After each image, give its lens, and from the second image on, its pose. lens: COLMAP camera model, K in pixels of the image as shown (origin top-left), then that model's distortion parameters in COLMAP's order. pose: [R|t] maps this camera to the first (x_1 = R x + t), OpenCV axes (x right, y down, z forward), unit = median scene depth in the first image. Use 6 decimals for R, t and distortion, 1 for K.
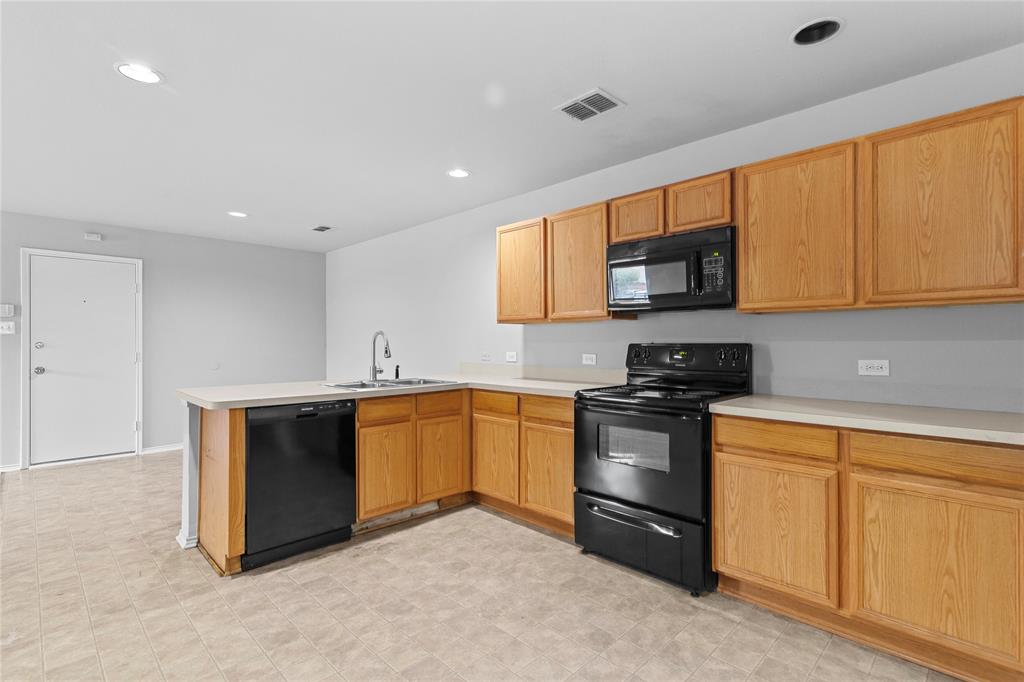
lens RADIAL K [[486.0, 0, 510.4], [0, 486.0, 342.4], [0, 0, 1]] dist [0.000936, -0.000230]
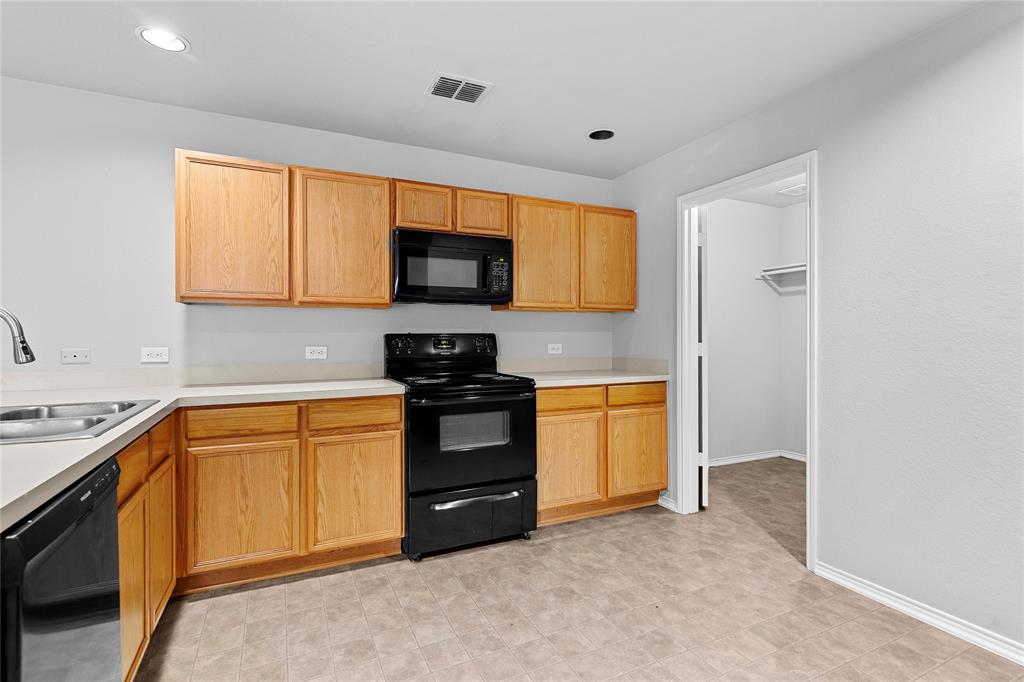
lens RADIAL K [[483.9, 0, 513.3], [0, 483.9, 333.2], [0, 0, 1]] dist [0.000853, 0.000004]
pose [[0.326453, 0.002422, 0.945210, -0.769784], [0.000572, 0.999996, -0.002761, 0.005906], [-0.945213, 0.001442, 0.326450, 0.621044]]
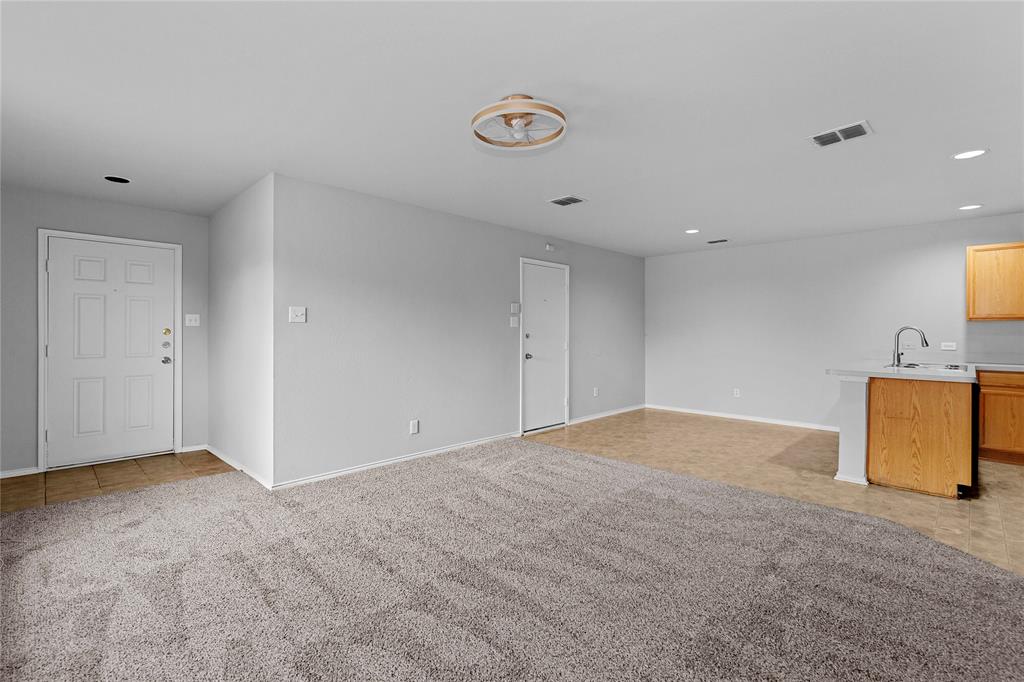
lens RADIAL K [[468.0, 0, 511.9], [0, 468.0, 332.8], [0, 0, 1]] dist [0.000893, -0.000255]
pose [[0.999914, 0.002143, 0.012976, -2.039742], [-0.002213, 0.999983, 0.005398, -0.017091], [-0.012964, -0.005427, 0.999901, -0.384437]]
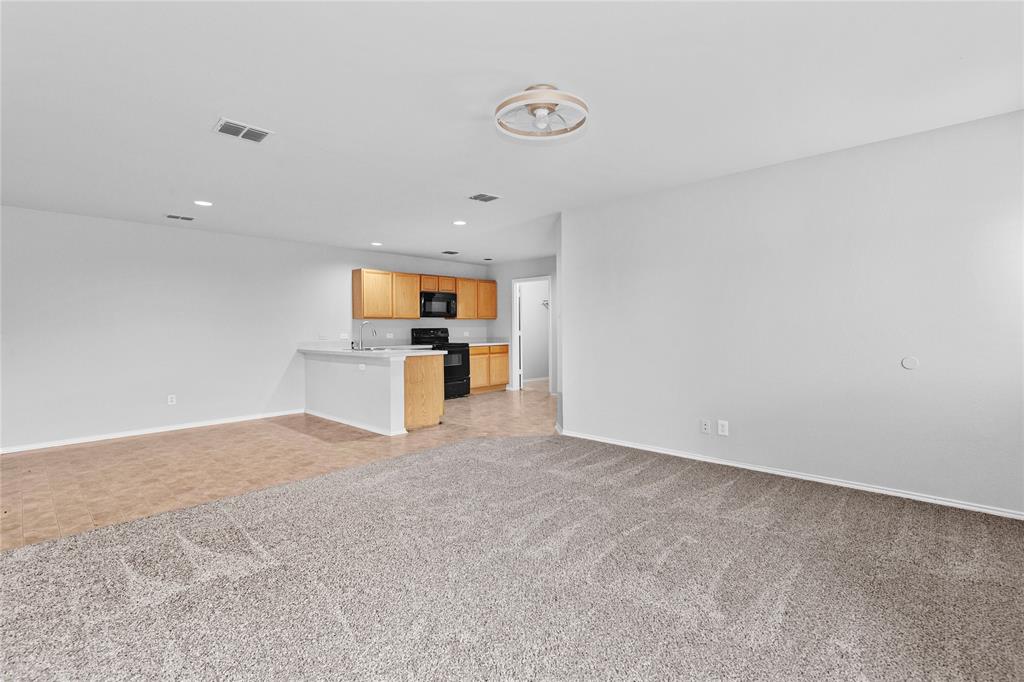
lens RADIAL K [[468.0, 0, 511.9], [0, 468.0, 332.8], [0, 0, 1]] dist [0.000893, -0.000255]
pose [[-0.038722, -0.009408, 0.999206, -3.081434], [0.007872, 0.999922, 0.009720, 0.008345], [-0.999219, 0.008242, -0.038645, 0.778285]]
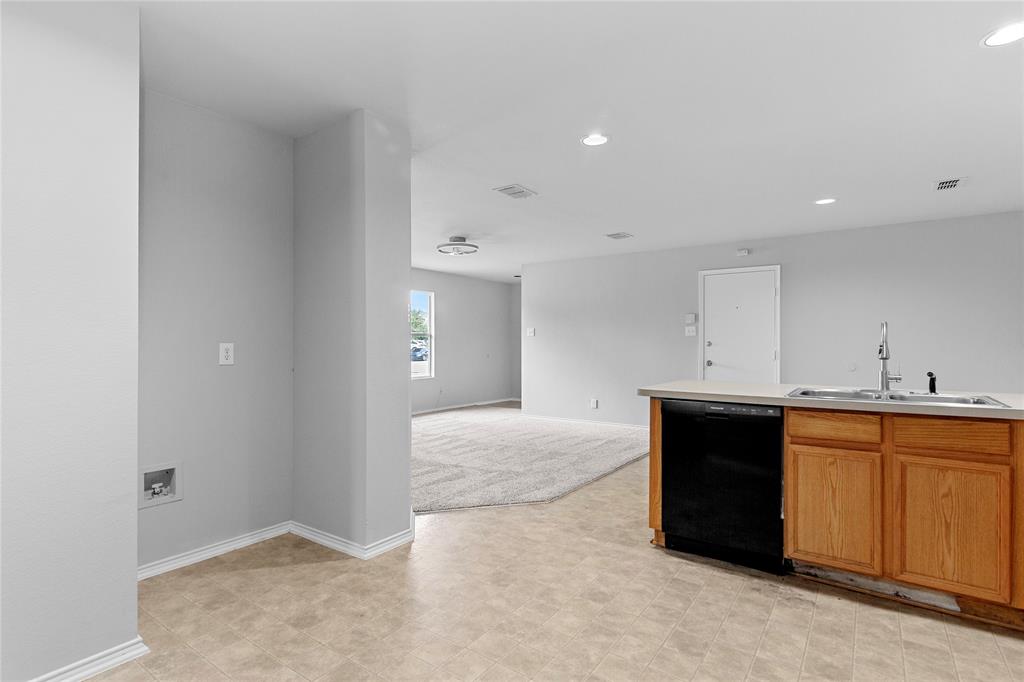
lens RADIAL K [[502.3, 0, 510.5], [0, 502.3, 347.5], [0, 0, 1]] dist [-0.002163, -0.000380]
pose [[0.162759, 0.005843, -0.986649, 0.547635], [0.000525, 0.999982, 0.006008, 0.014090], [0.986666, -0.001496, 0.162753, 0.506600]]
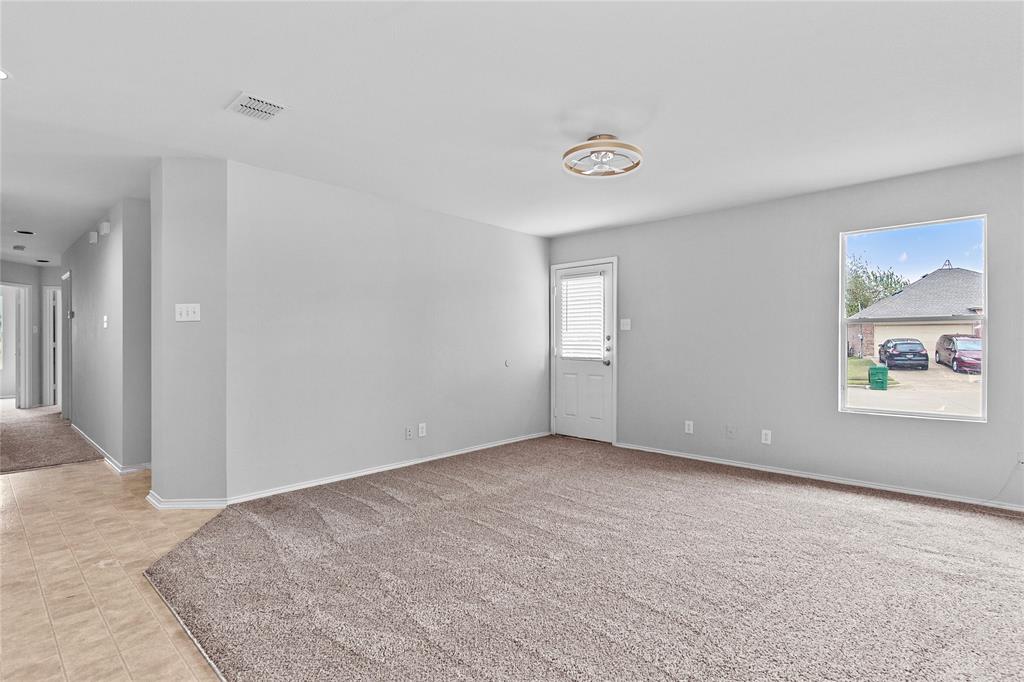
lens RADIAL K [[496.8, 0, 511.0], [0, 496.8, 332.3], [0, 0, 1]] dist [0.002041, 0.000375]
pose [[-0.999124, -0.001974, -0.041812, -1.710511], [-0.001116, 0.999789, -0.020520, 0.017759], [0.041844, -0.020456, -0.998915, 1.979367]]
